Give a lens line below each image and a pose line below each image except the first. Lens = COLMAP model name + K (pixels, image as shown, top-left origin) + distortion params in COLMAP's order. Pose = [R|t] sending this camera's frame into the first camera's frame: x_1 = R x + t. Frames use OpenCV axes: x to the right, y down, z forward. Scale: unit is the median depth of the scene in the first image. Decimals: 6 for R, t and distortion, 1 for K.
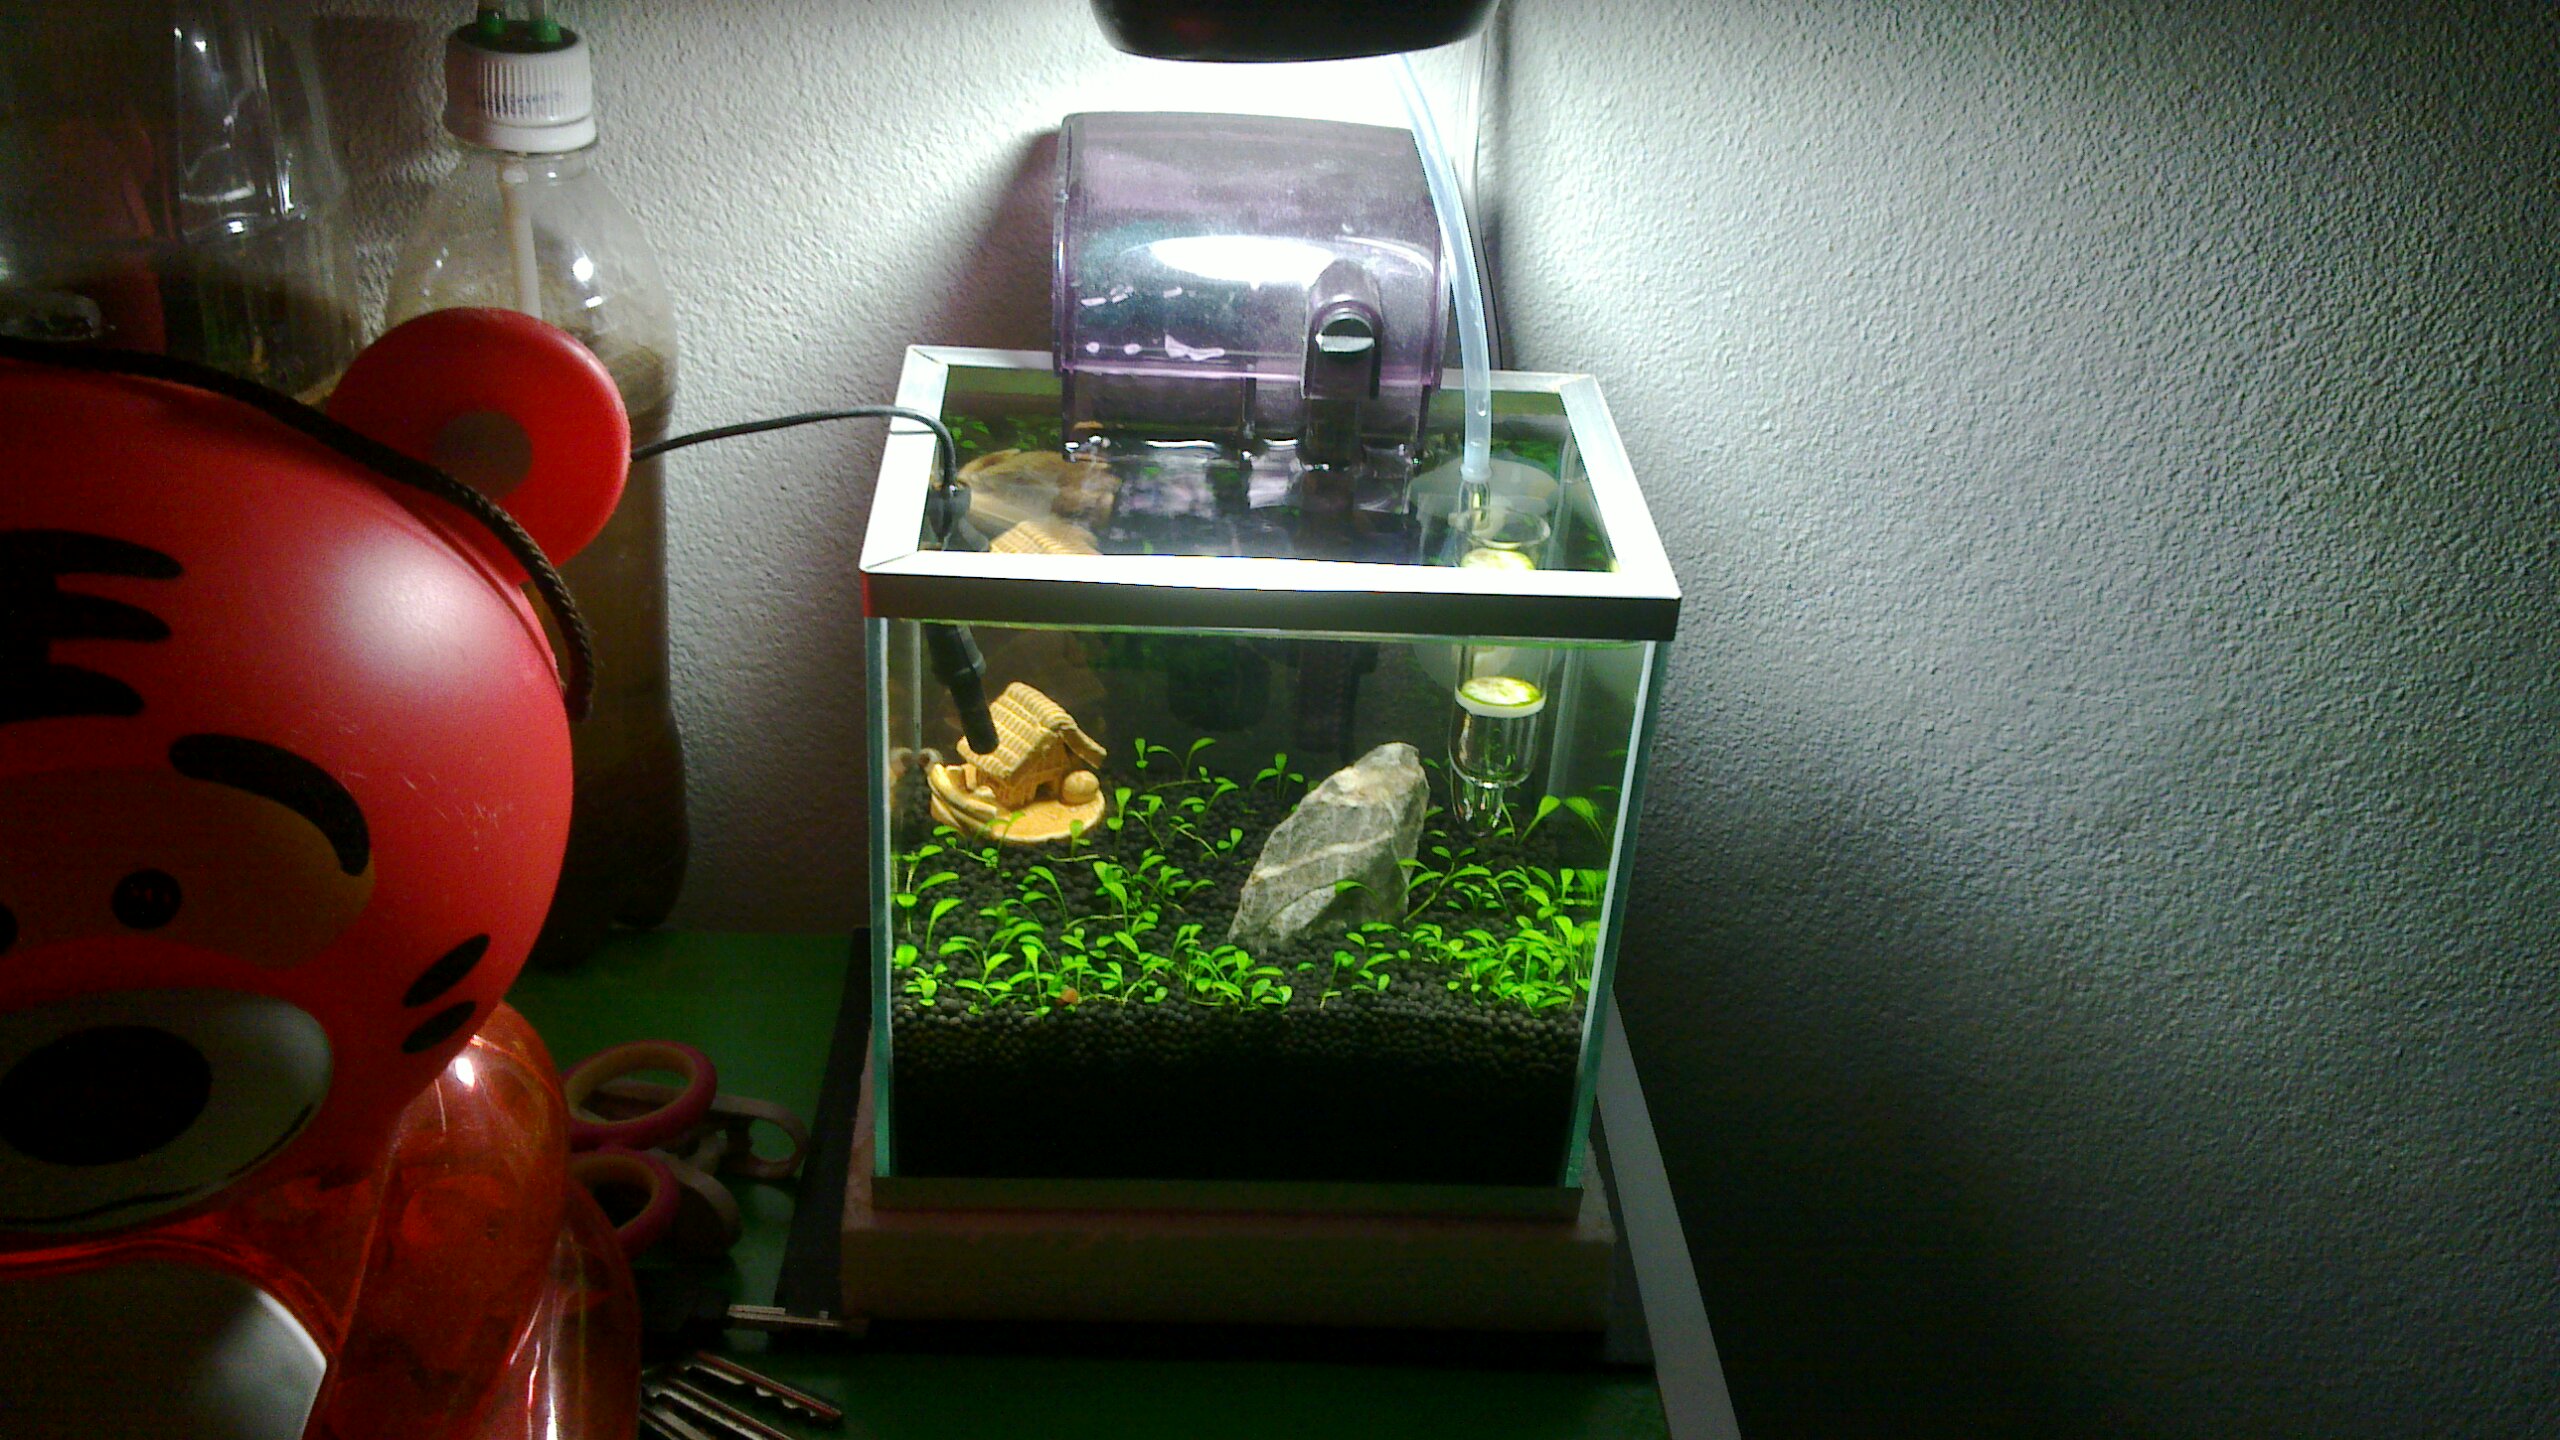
lens RADIAL K [[2935.7, 0, 1366.1], [0, 2935.7, 718.0], [0, 0, 1]] dist [0.309664, -0.790643]
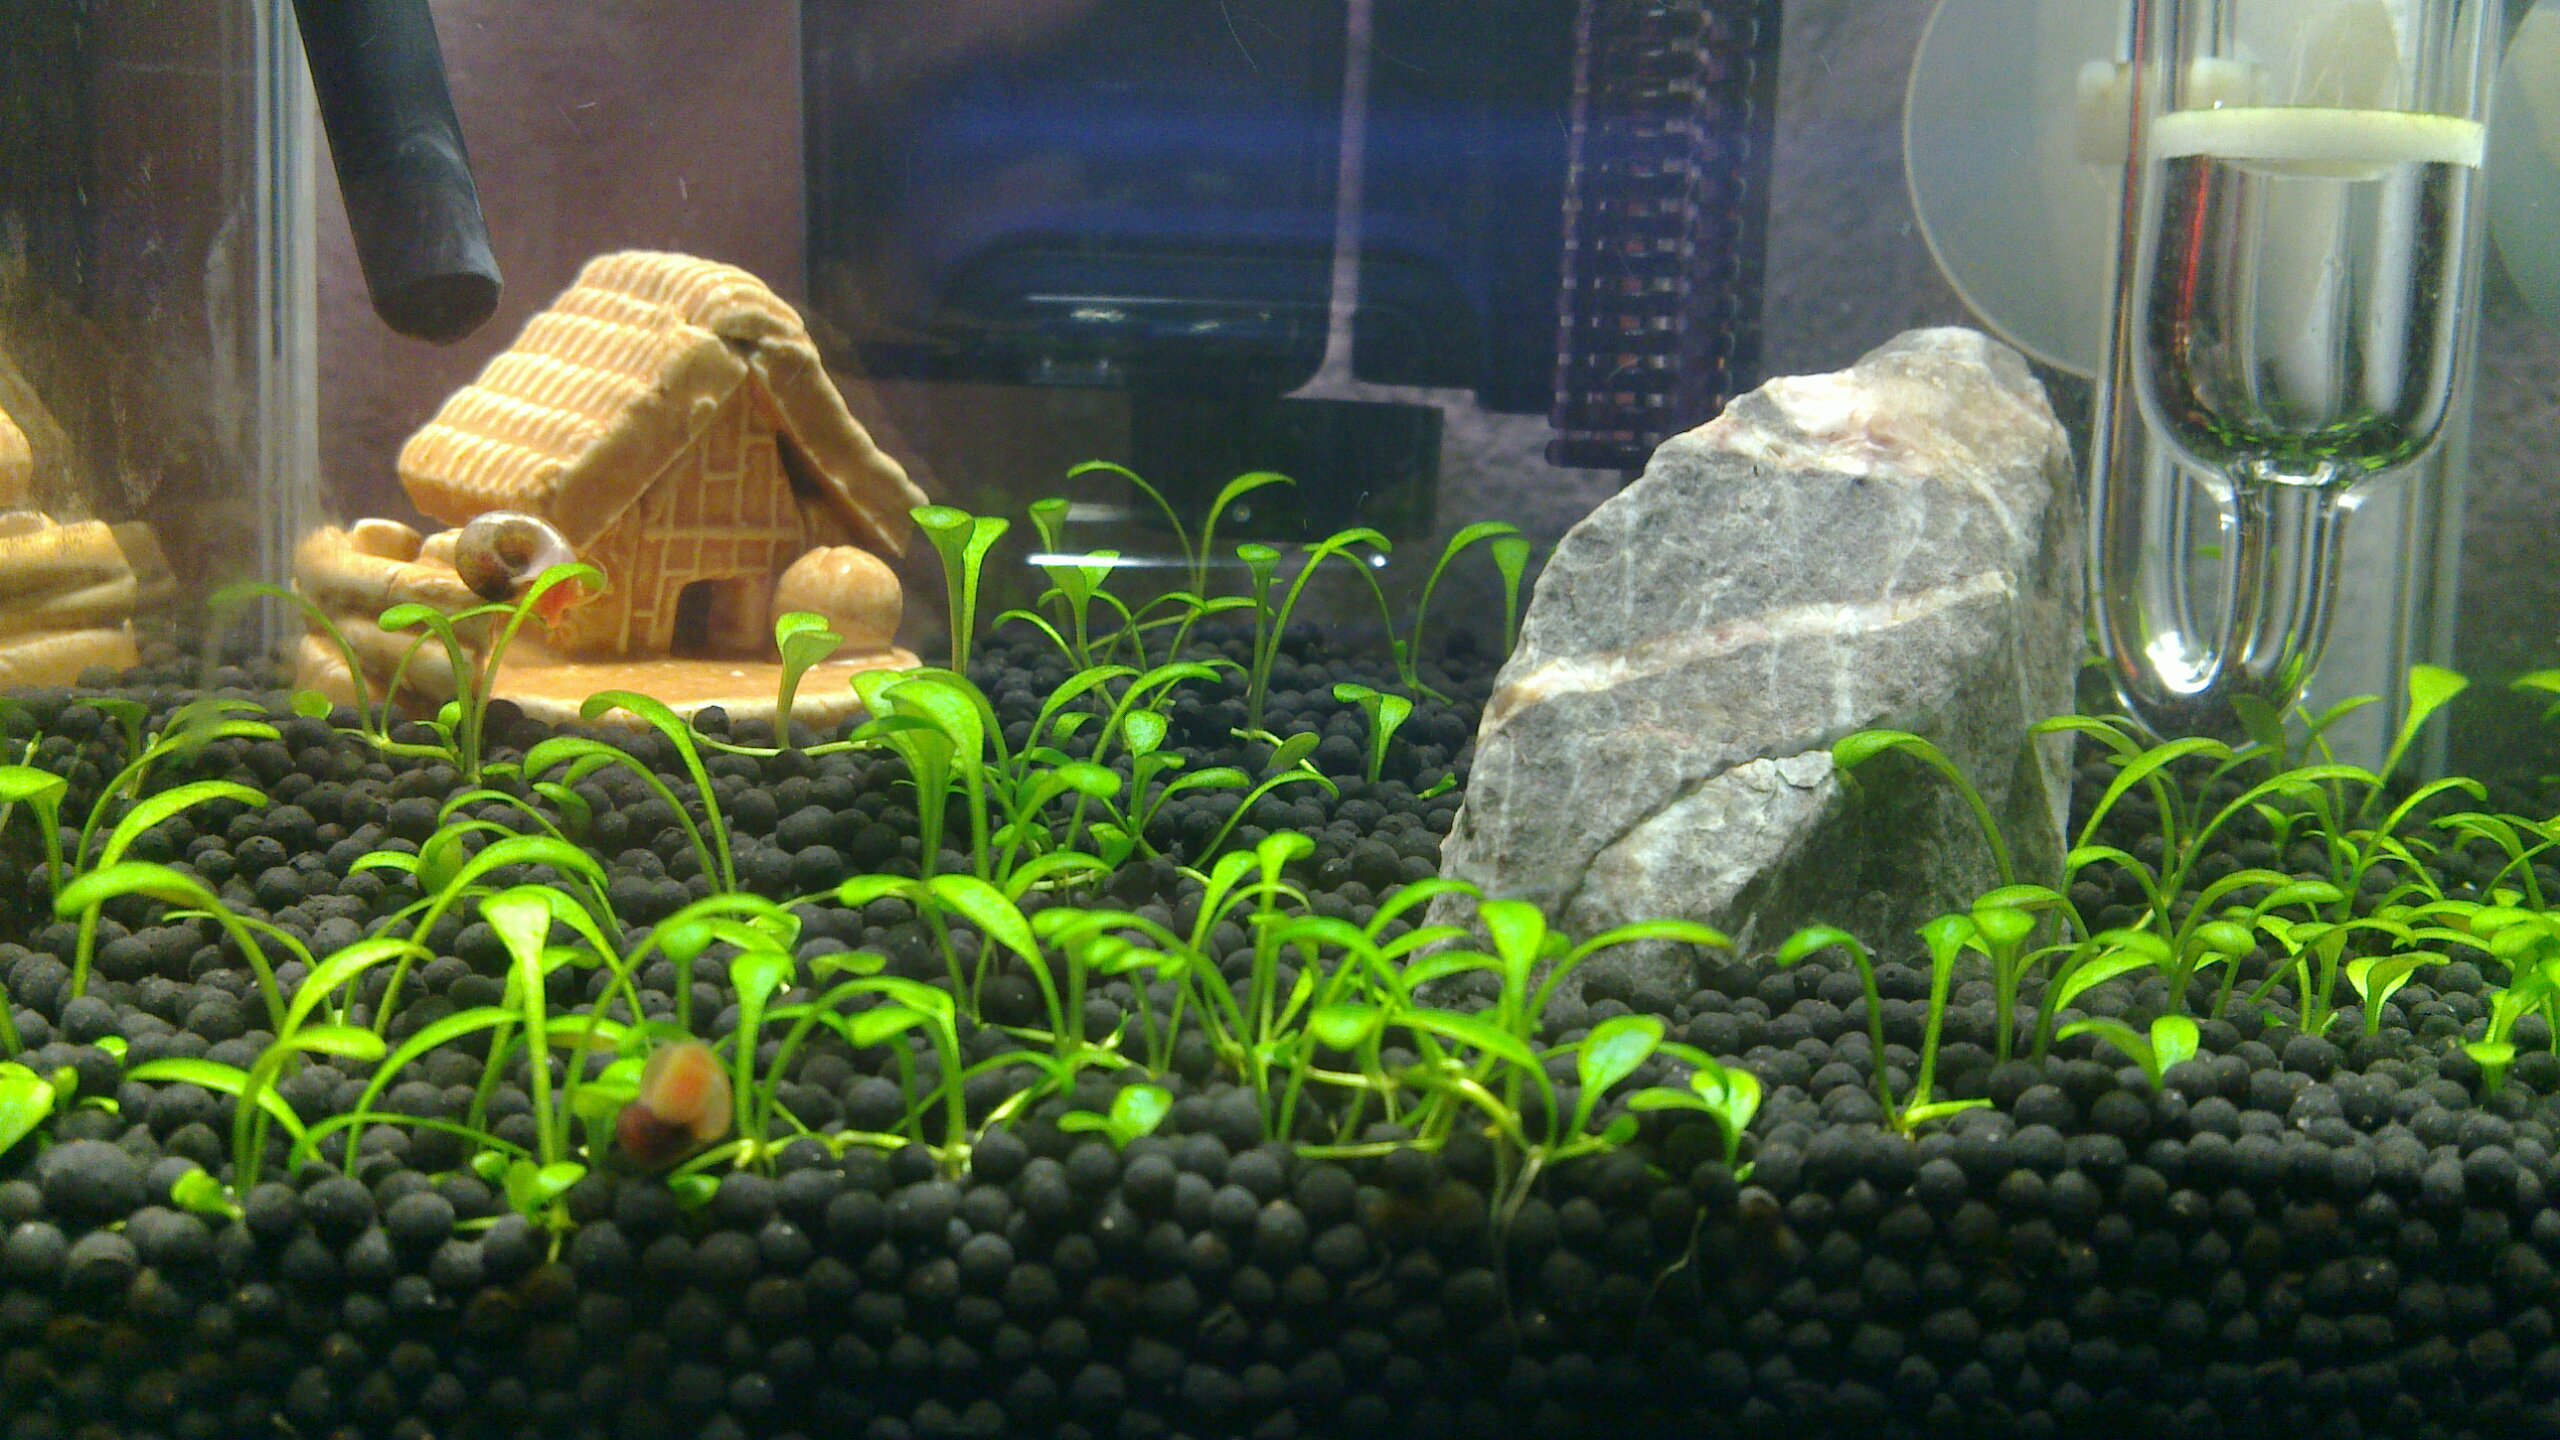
lens RADIAL K [[2584.4, 0, 1268.7], [0, 2584.4, 566.0], [0, 0, 1]] dist [0.146034, -0.395796]
pose [[0.998661, -0.050851, 0.009547, -0.050507], [0.049742, 0.892859, -0.447581, 0.118691], [0.014236, 0.447457, 0.894192, 0.685346]]
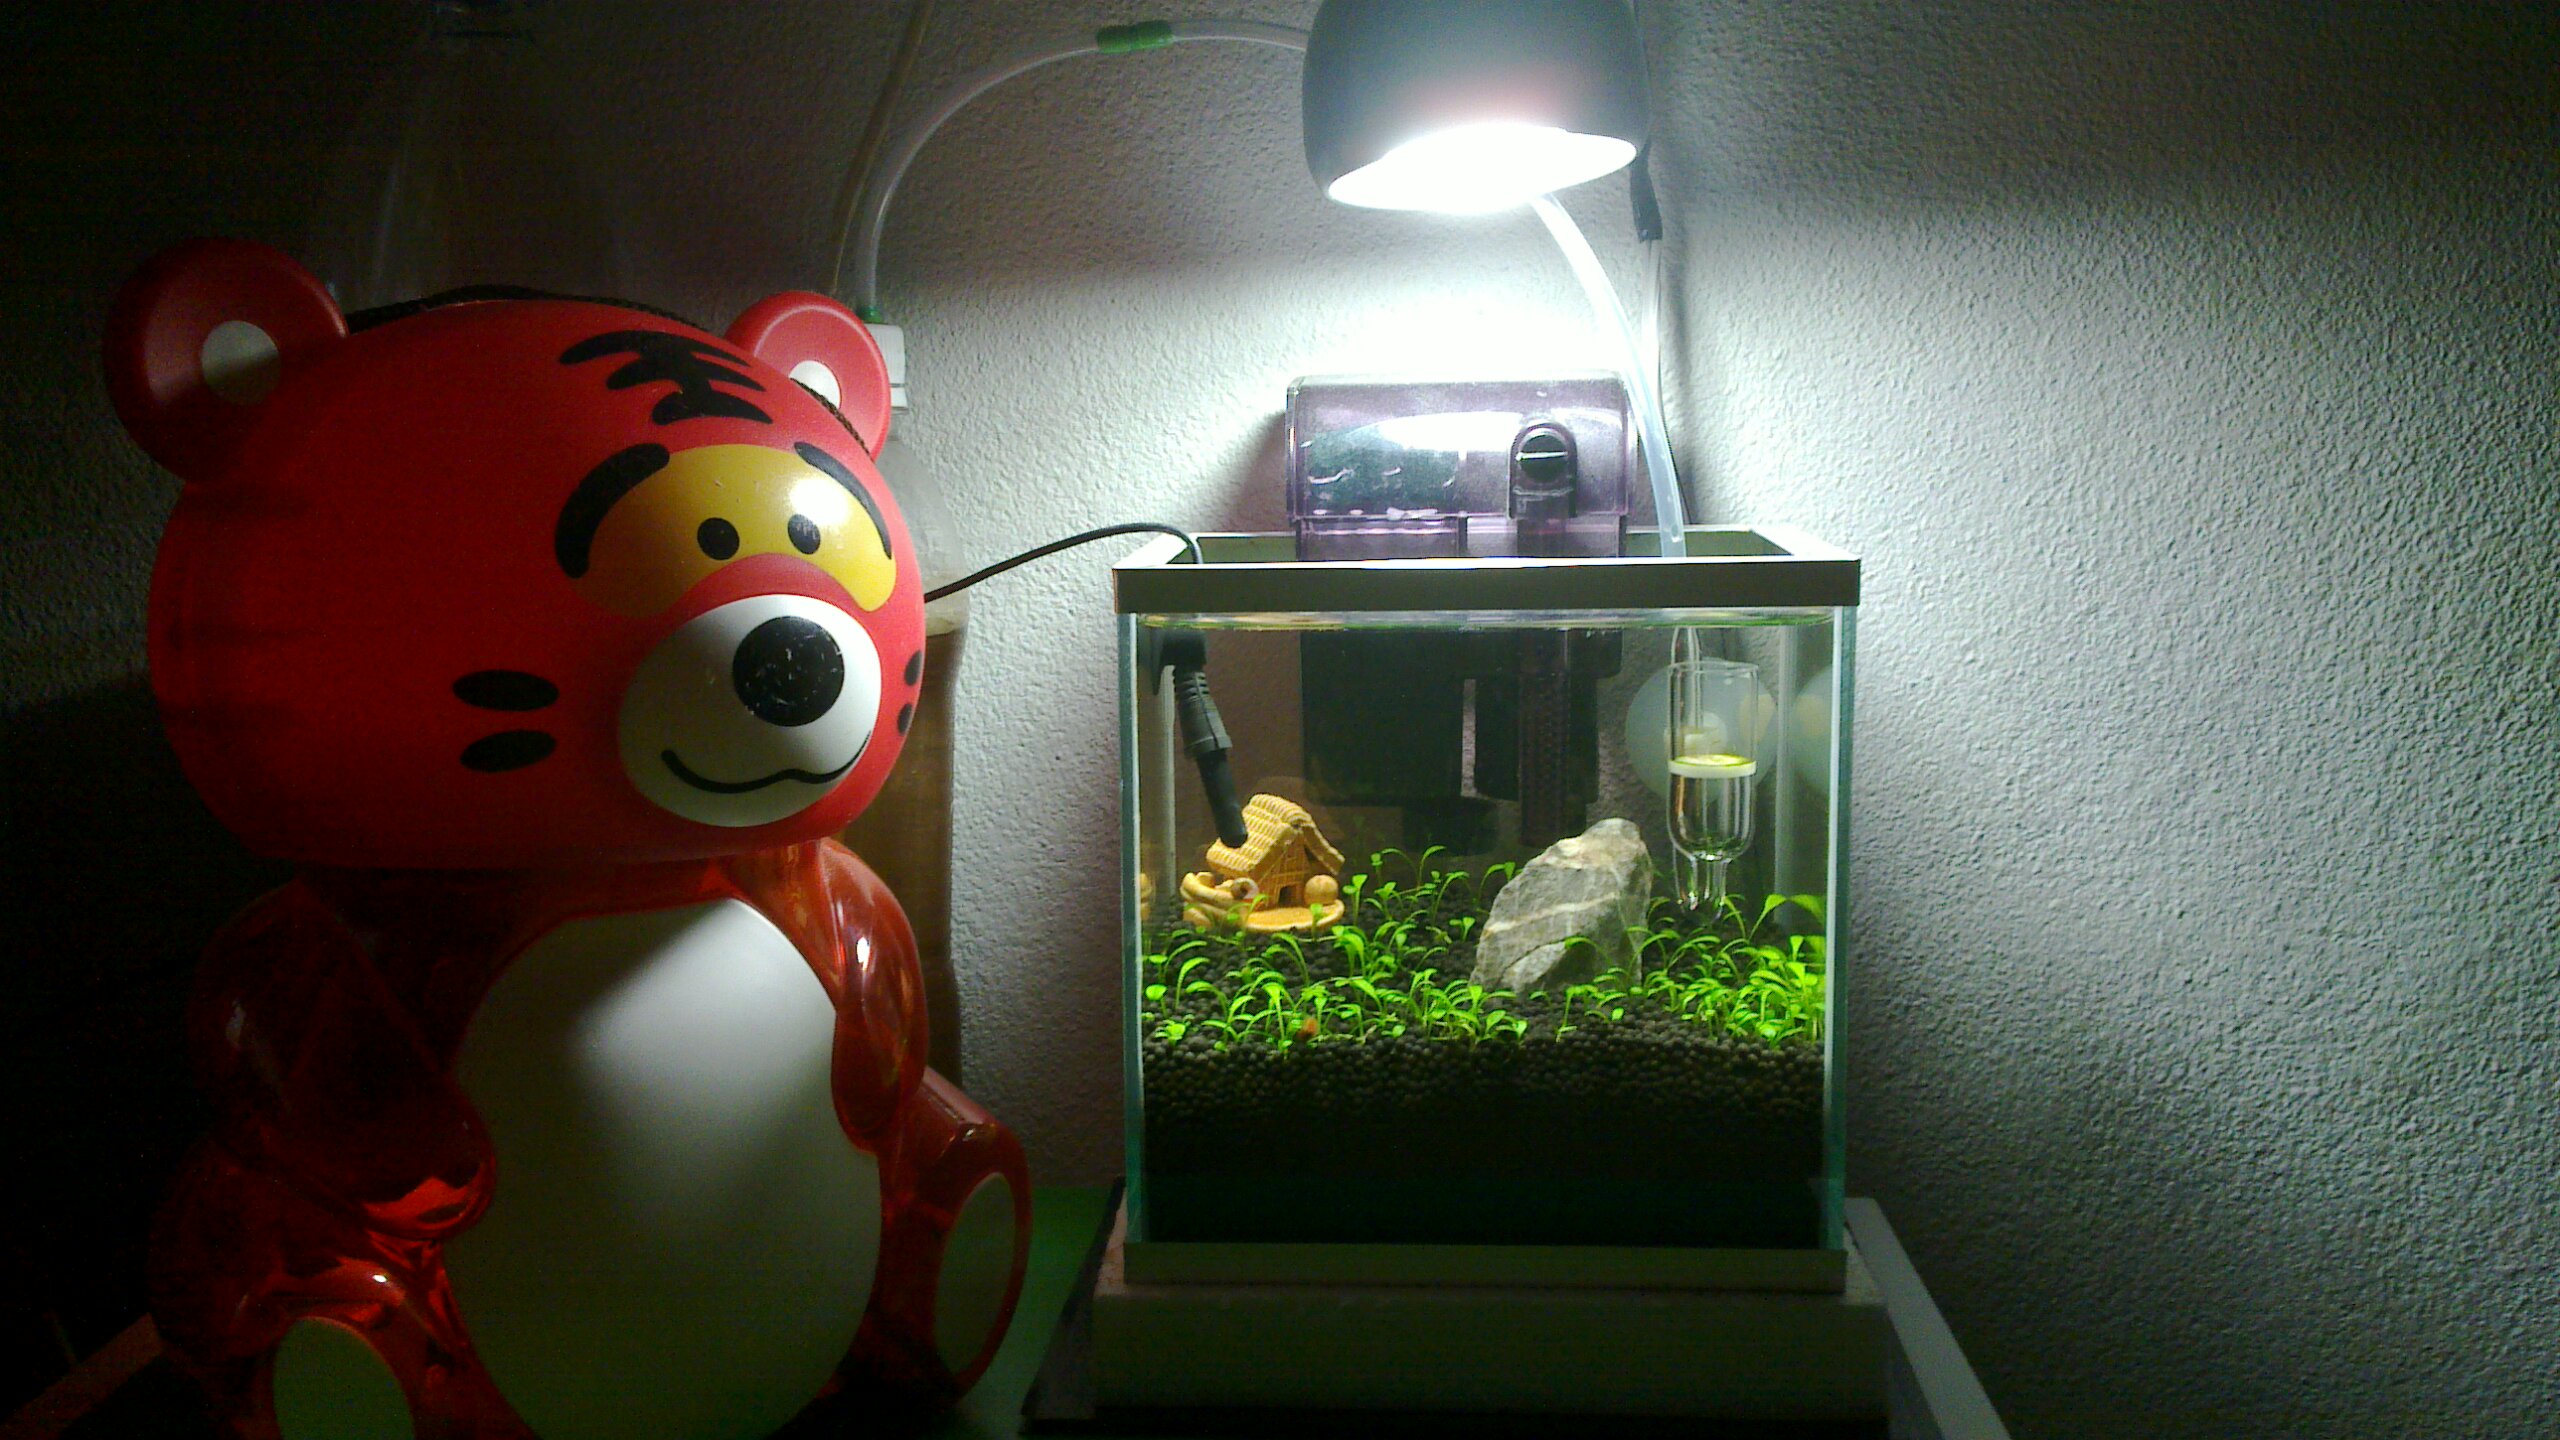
lens RADIAL K [[2877.5, 0, 1275.7], [0, 2877.5, 504.0], [0, 0, 1]] dist [0.155967, -0.239037]
pose [[0.990003, -0.077781, -0.117662, 0.017152], [0.022537, 0.910721, -0.412407, 0.284885], [0.139235, 0.405632, 0.903369, 0.010650]]
